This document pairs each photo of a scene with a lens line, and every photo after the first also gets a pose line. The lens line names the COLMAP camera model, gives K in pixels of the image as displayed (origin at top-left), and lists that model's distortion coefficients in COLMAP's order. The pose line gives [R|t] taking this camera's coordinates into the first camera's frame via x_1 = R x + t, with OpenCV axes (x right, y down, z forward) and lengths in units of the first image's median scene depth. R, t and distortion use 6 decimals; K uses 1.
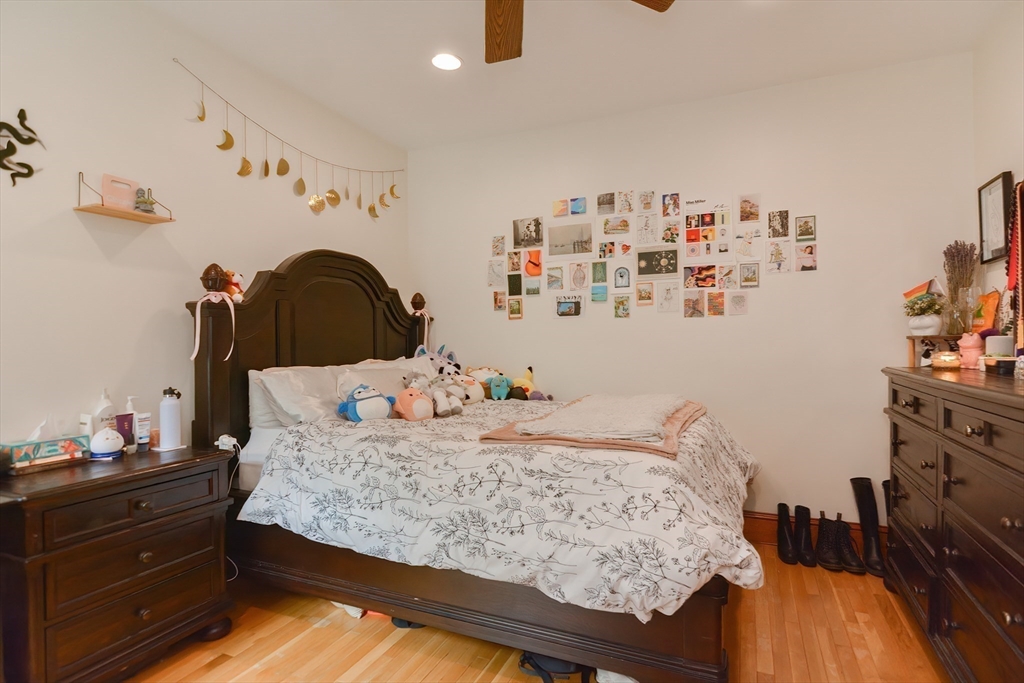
lens RADIAL K [[521.2, 0, 512.0], [0, 521.2, 341.5], [0, 0, 1]] dist [0.016741, -0.013707]
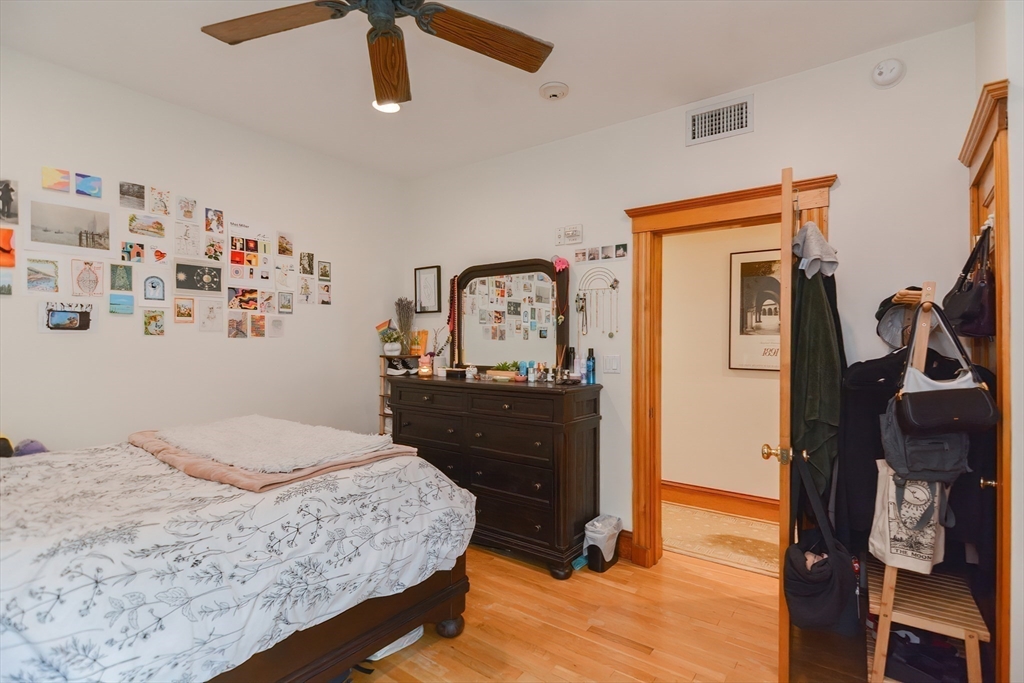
lens RADIAL K [[521.2, 0, 512.0], [0, 521.2, 341.5], [0, 0, 1]] dist [0.016741, -0.013707]
pose [[0.203484, 0.008095, 0.979045, -0.523752], [-0.006333, 0.999956, -0.006951, -0.034451], [-0.979058, -0.004786, 0.203526, 0.259752]]
